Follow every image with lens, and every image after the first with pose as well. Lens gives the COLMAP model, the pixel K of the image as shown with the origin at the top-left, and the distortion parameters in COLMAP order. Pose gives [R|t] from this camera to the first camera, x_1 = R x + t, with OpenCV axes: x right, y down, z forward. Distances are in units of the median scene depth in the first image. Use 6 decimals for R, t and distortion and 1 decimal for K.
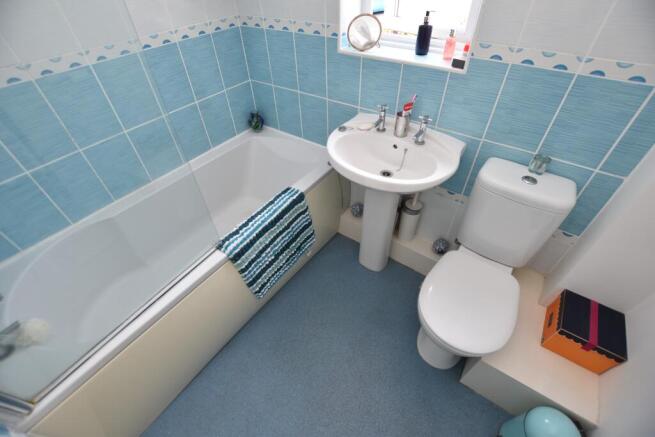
lens RADIAL K [[288.1, 0, 328.0], [0, 288.1, 217.3], [0, 0, 1]] dist [-0.027931, 0.004111]
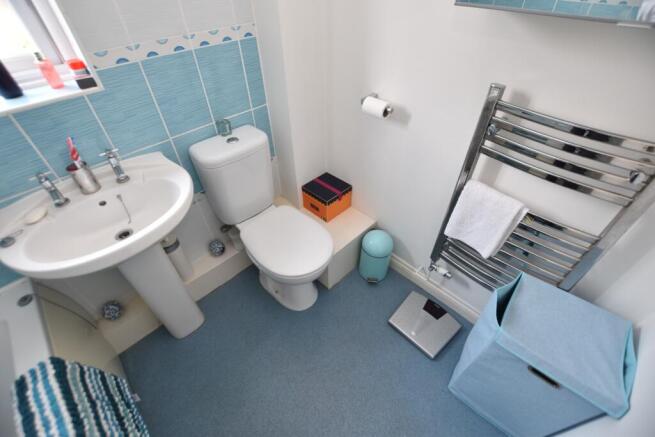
lens RADIAL K [[288.1, 0, 326.9], [0, 288.1, 218.8], [0, 0, 1]] dist [-0.027931, 0.004111]
pose [[0.170707, -0.659265, 0.732276, -0.257599], [0.690970, 0.609915, 0.388026, -0.103728], [-0.702438, 0.439742, 0.559649, 0.171554]]
